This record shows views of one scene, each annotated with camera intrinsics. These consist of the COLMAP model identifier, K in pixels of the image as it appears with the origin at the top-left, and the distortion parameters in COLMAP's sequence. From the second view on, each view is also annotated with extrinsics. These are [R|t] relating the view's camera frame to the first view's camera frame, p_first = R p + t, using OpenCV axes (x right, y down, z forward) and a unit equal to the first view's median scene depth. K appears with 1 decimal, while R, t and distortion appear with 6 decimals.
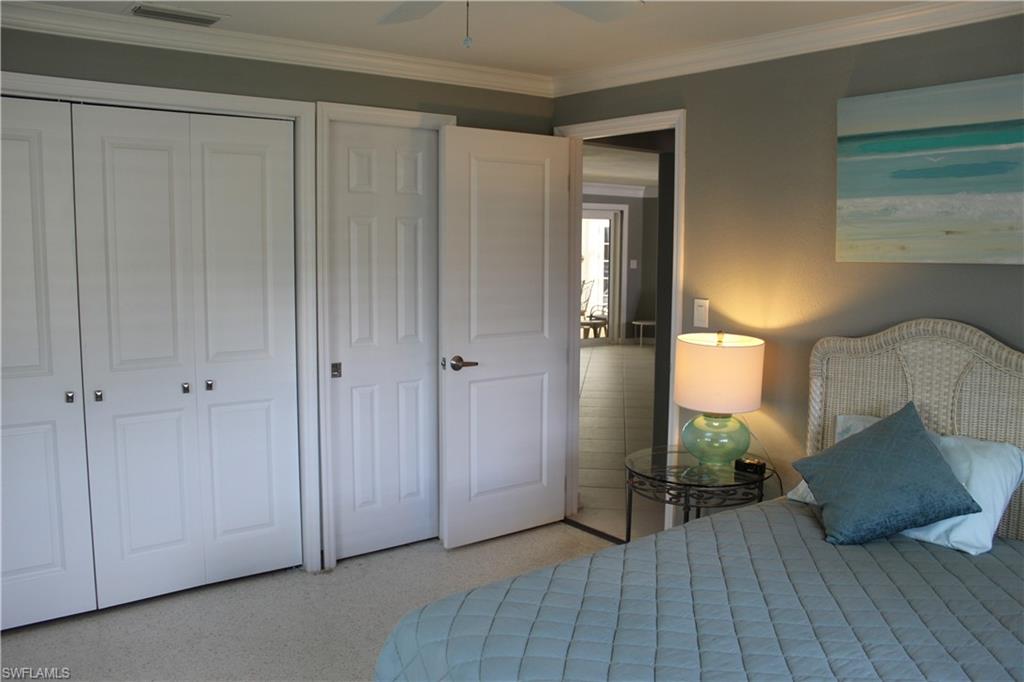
lens RADIAL K [[892.7, 0, 512.0], [0, 892.7, 341.0], [0, 0, 1]] dist [-0.007936, 0.008087]
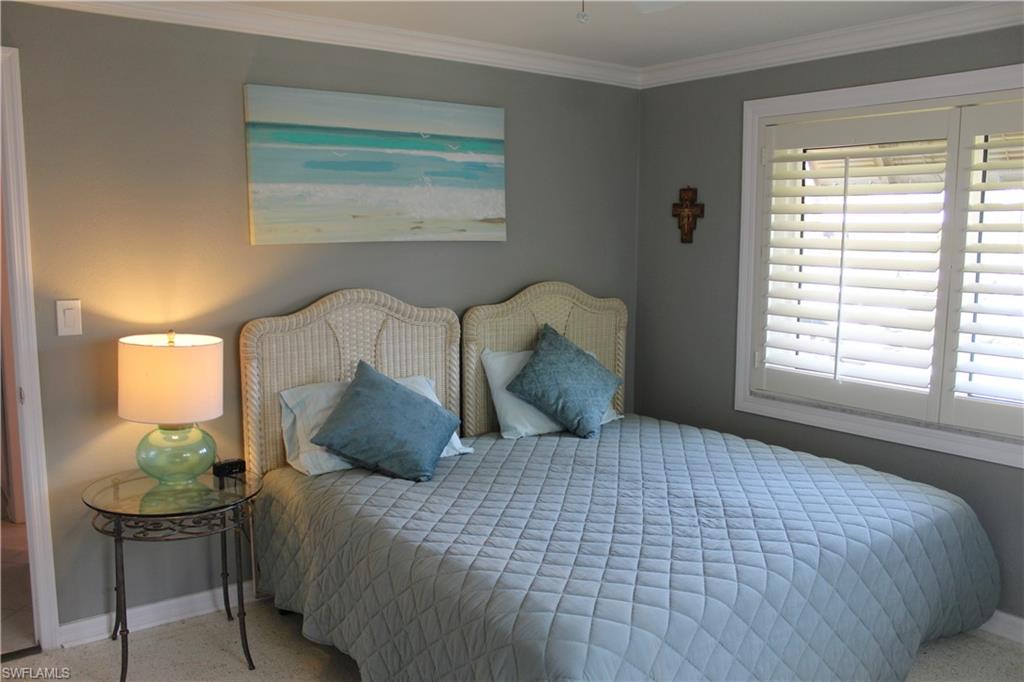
lens RADIAL K [[892.7, 0, 512.0], [0, 892.7, 341.0], [0, 0, 1]] dist [-0.007936, 0.008087]
pose [[0.050511, -0.135016, 0.989555, -0.679821], [0.115883, 0.984920, 0.128469, -0.081987], [-0.991978, 0.108184, 0.065395, 0.689761]]
